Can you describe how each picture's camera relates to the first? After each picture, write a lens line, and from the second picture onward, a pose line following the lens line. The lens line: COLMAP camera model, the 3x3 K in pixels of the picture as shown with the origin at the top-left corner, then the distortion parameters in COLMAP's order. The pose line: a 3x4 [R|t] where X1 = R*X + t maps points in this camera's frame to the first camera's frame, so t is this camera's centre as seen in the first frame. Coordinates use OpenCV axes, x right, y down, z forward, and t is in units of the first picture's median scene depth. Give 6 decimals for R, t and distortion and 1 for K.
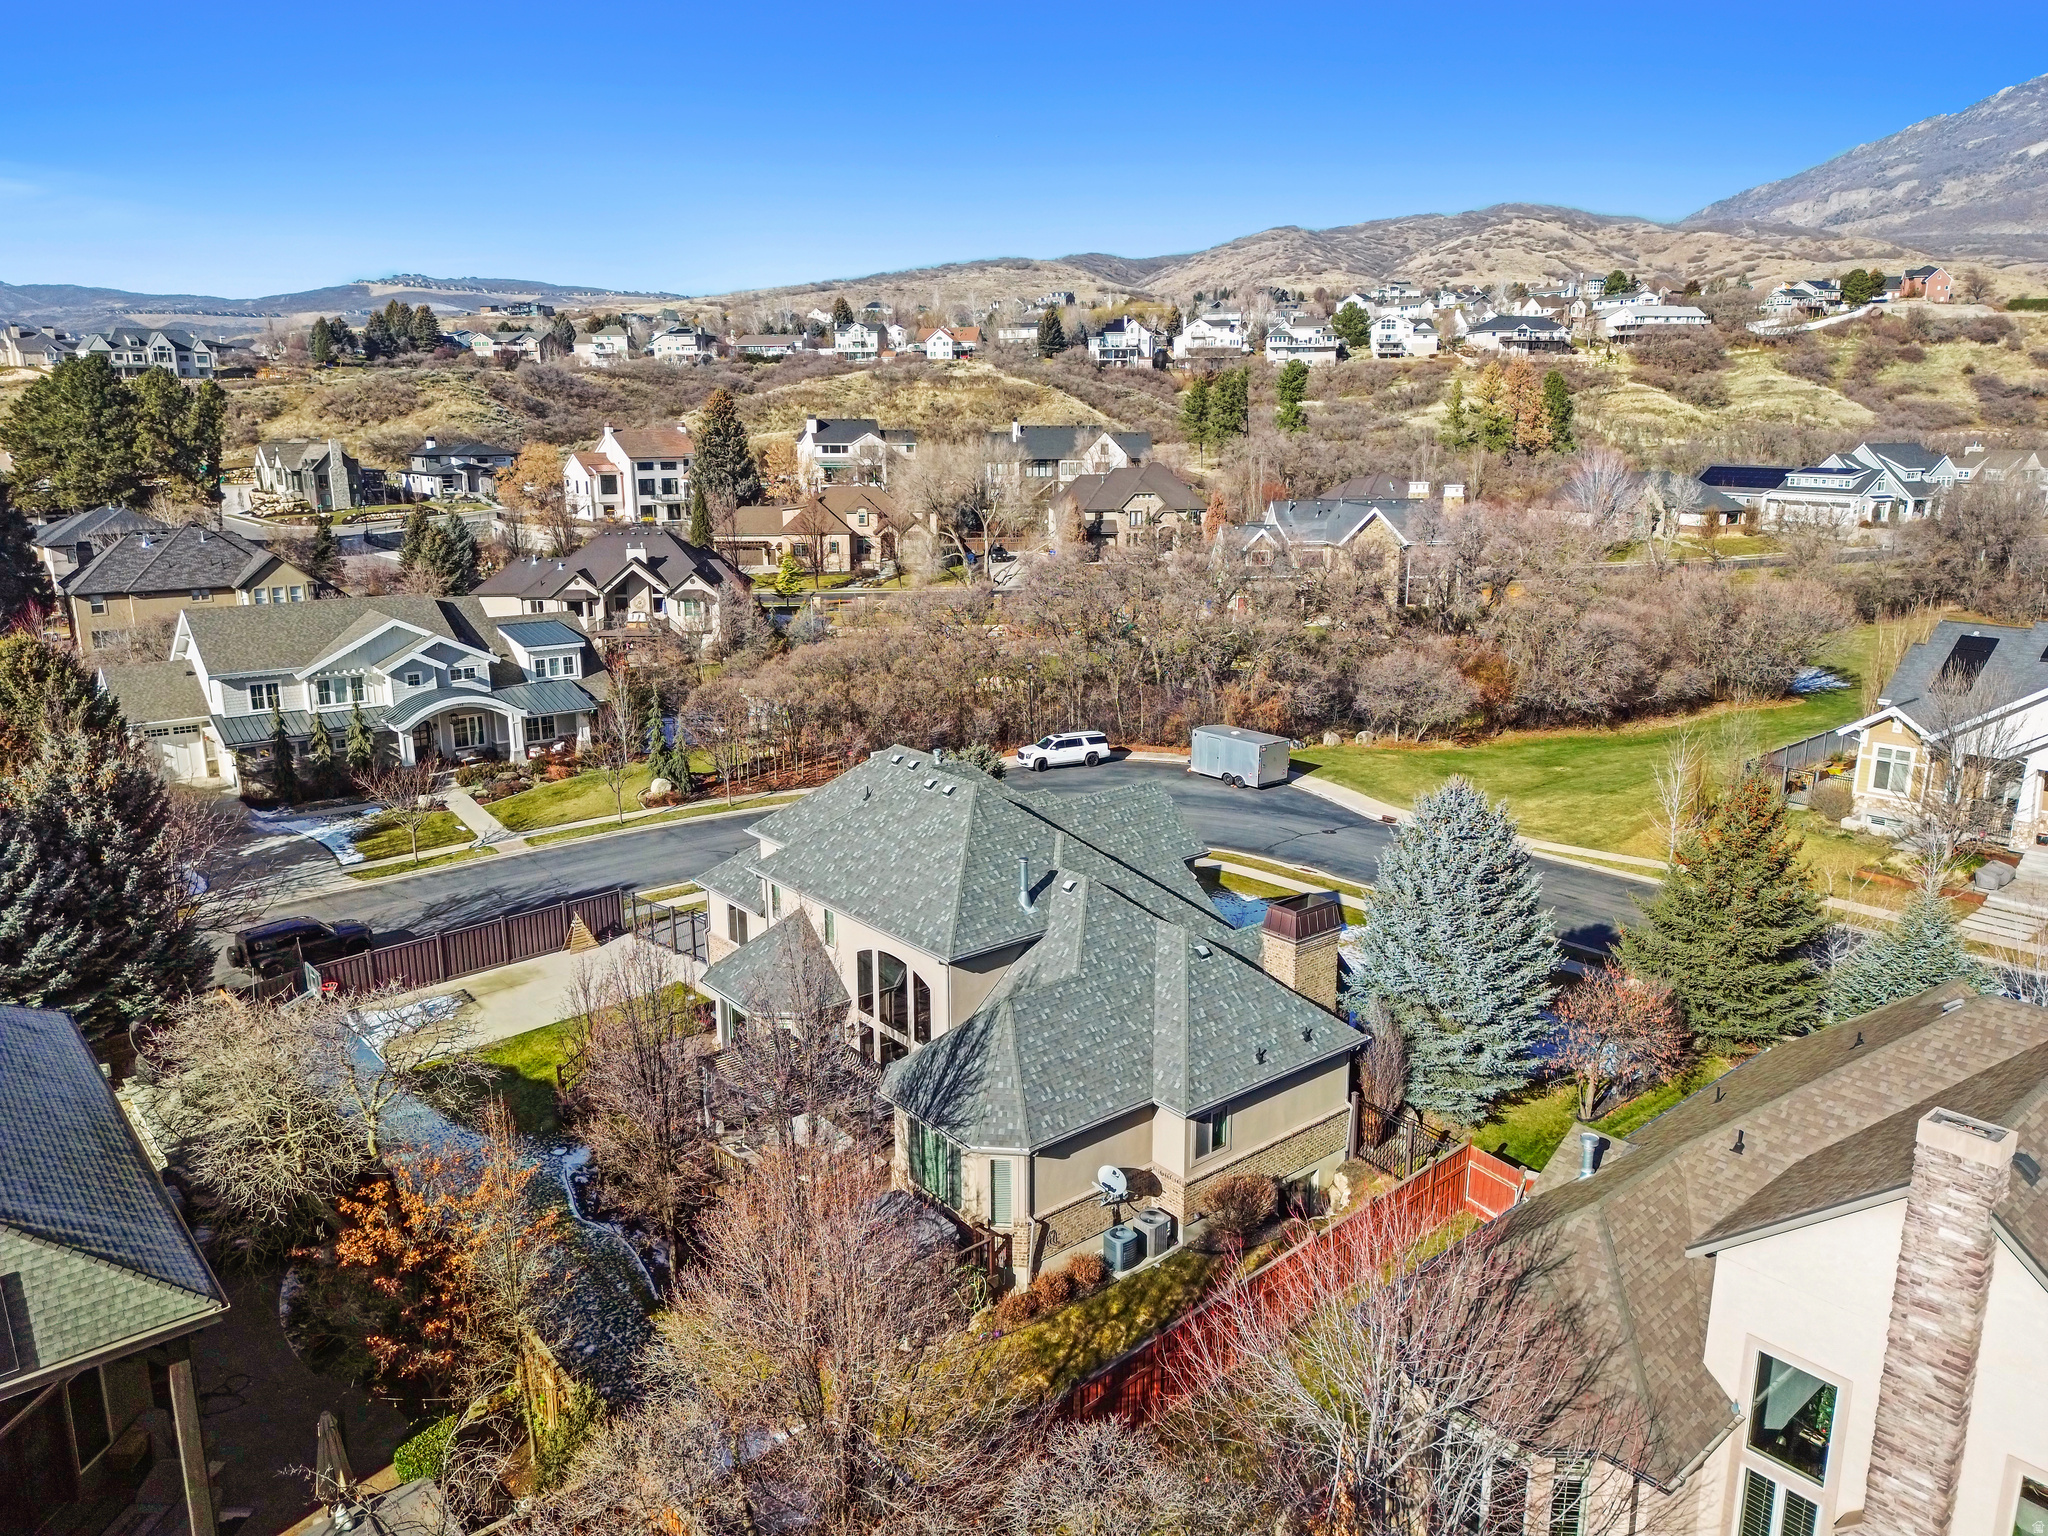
lens RADIAL K [[1446.3, 0, 1028.7], [0, 1446.3, 755.4], [0, 0, 1]] dist [0.072167, -0.066342]
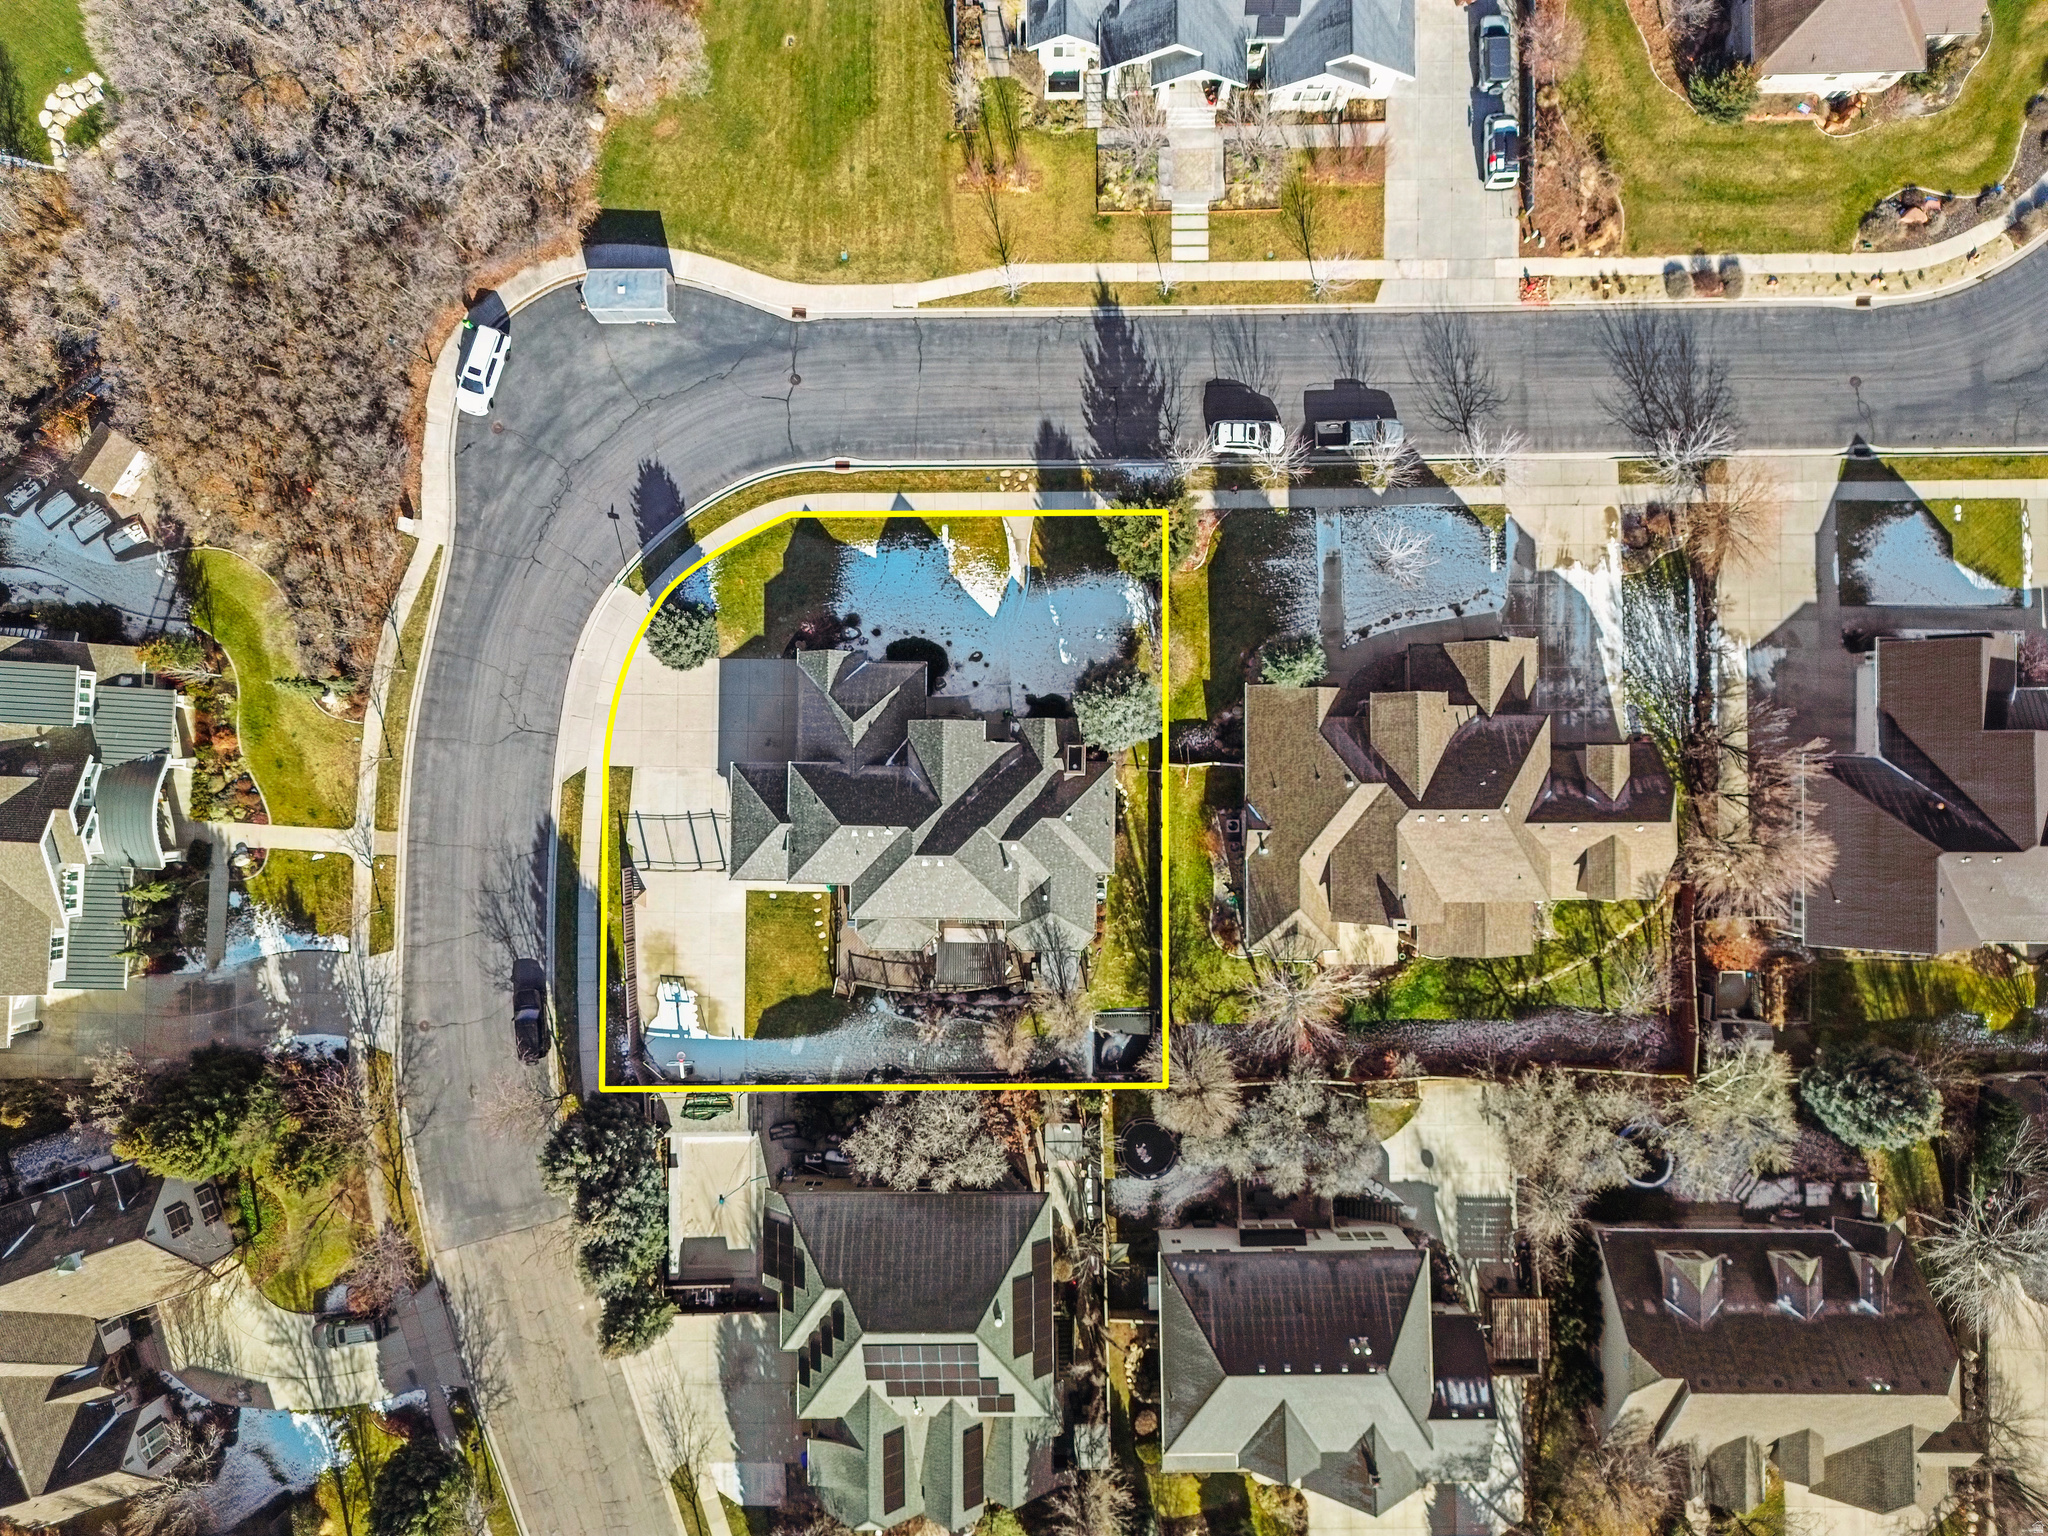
lens RADIAL K [[1446.3, 0, 1029.7], [0, 1446.3, 766.4], [0, 0, 1]] dist [0.072167, -0.066342]
pose [[0.648174, -0.761463, 0.006671, 0.023169], [0.173929, 0.156570, 0.972232, -0.394287], [-0.741363, -0.629015, 0.233925, 0.104885]]
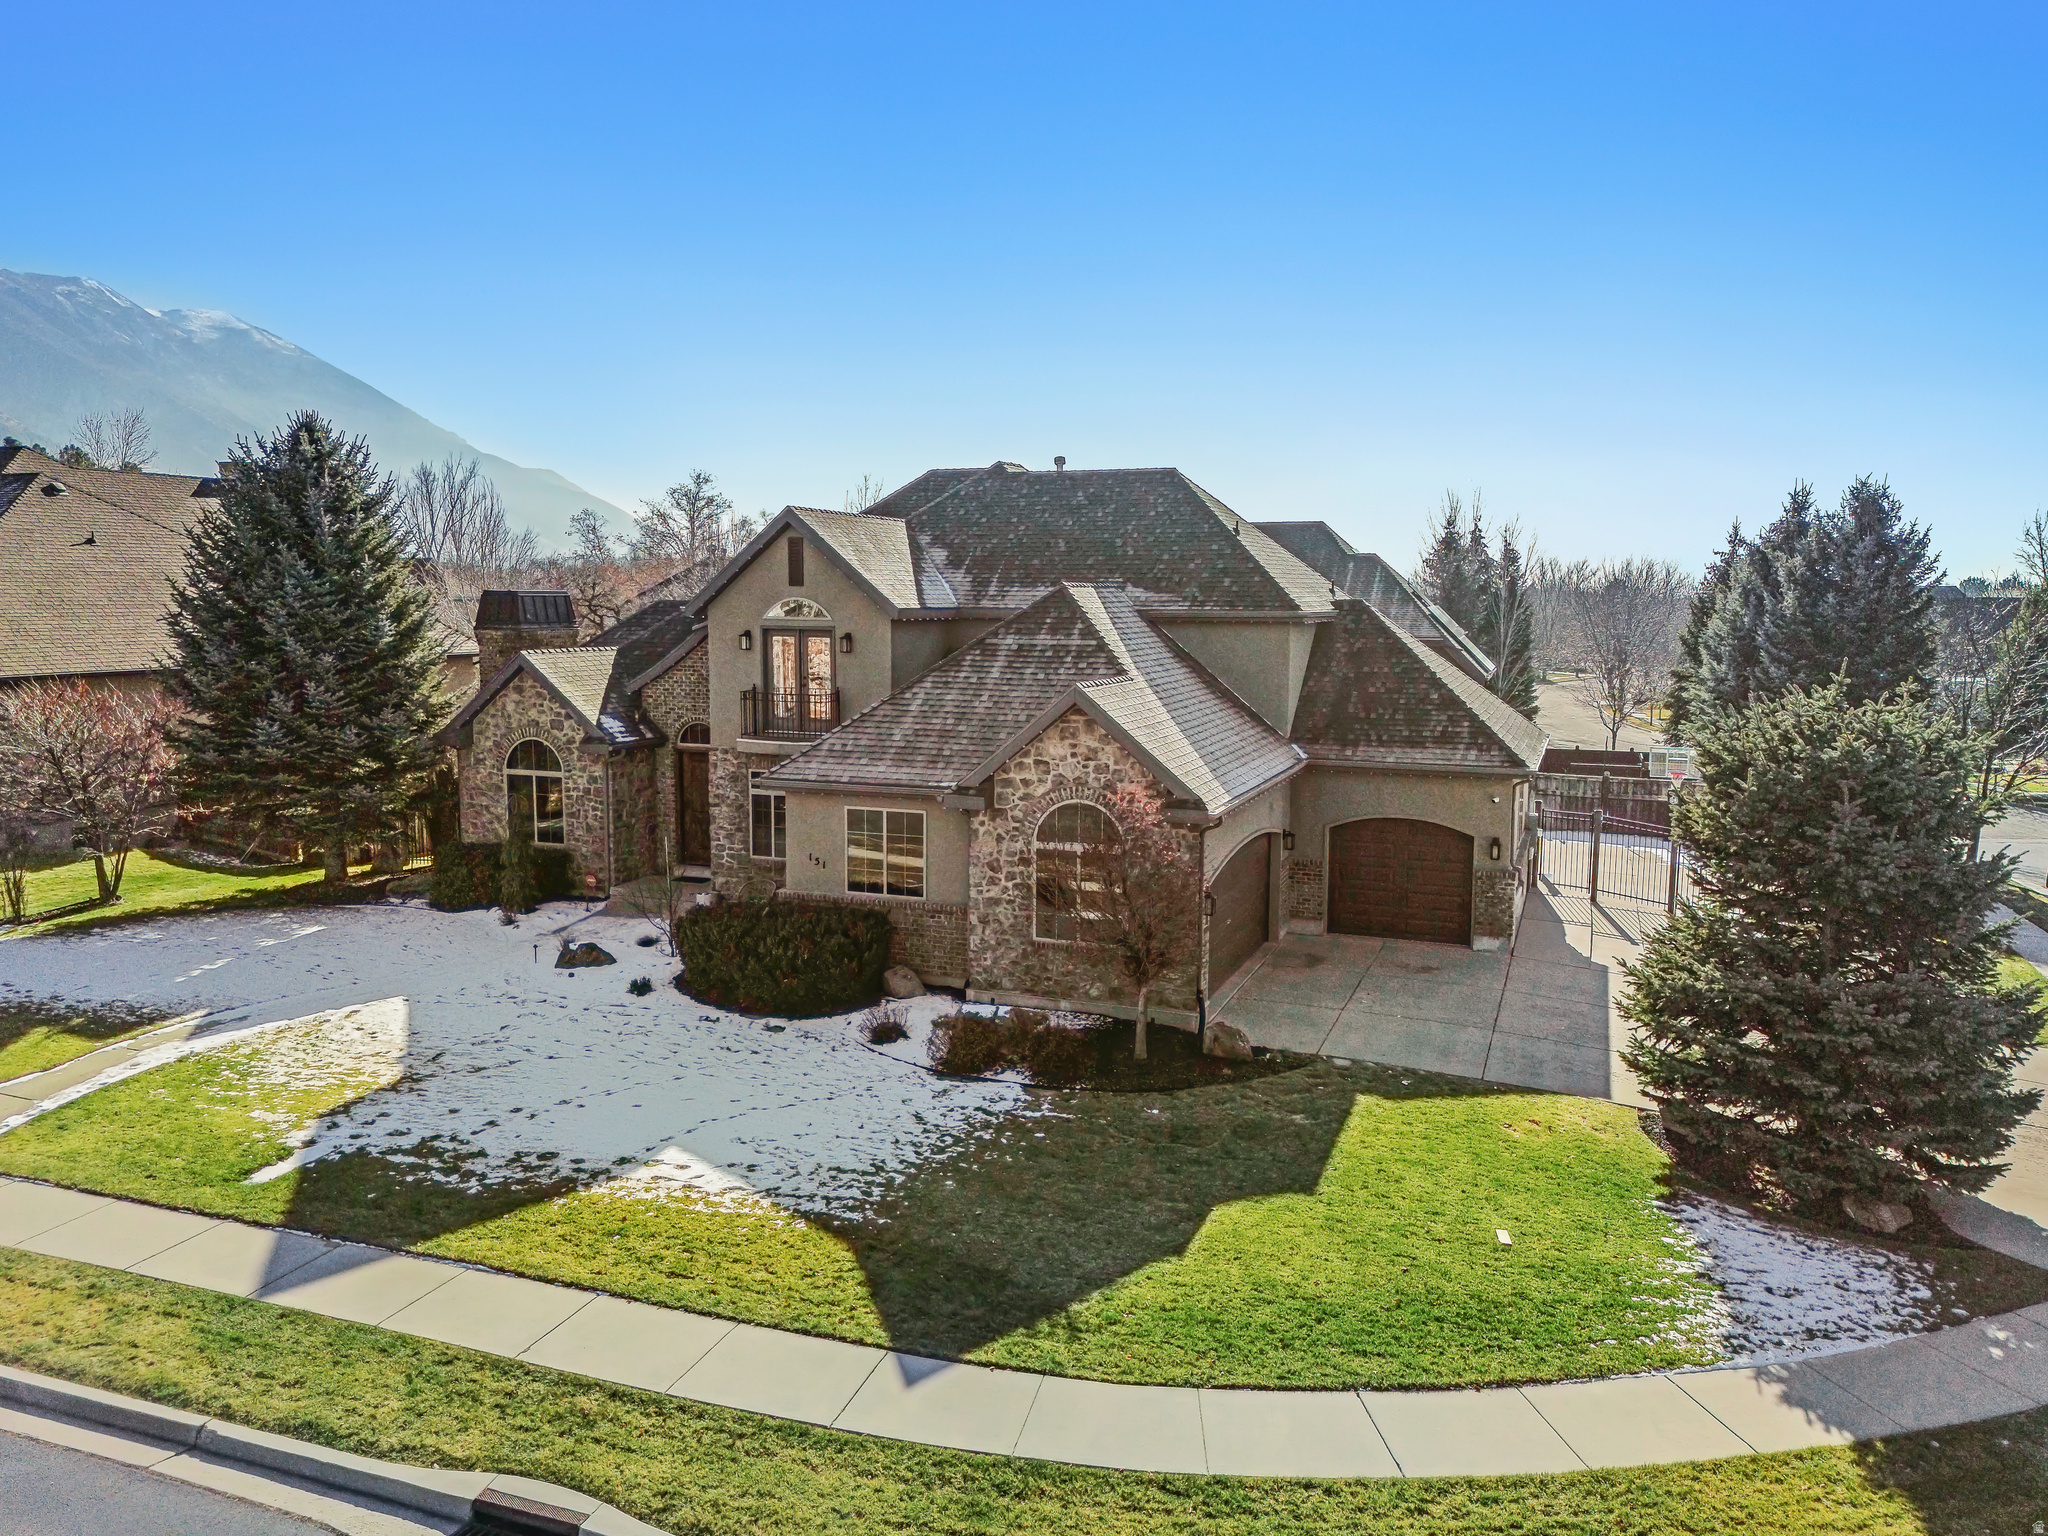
lens RADIAL K [[1446.3, 0, 1035.9], [0, 1446.3, 770.7], [0, 0, 1]] dist [0.072167, -0.066342]
pose [[-0.868020, 0.060038, -0.492886, 0.067739], [-0.114913, 0.941423, 0.317046, -0.018507], [0.483049, 0.331841, -0.810275, 0.356644]]
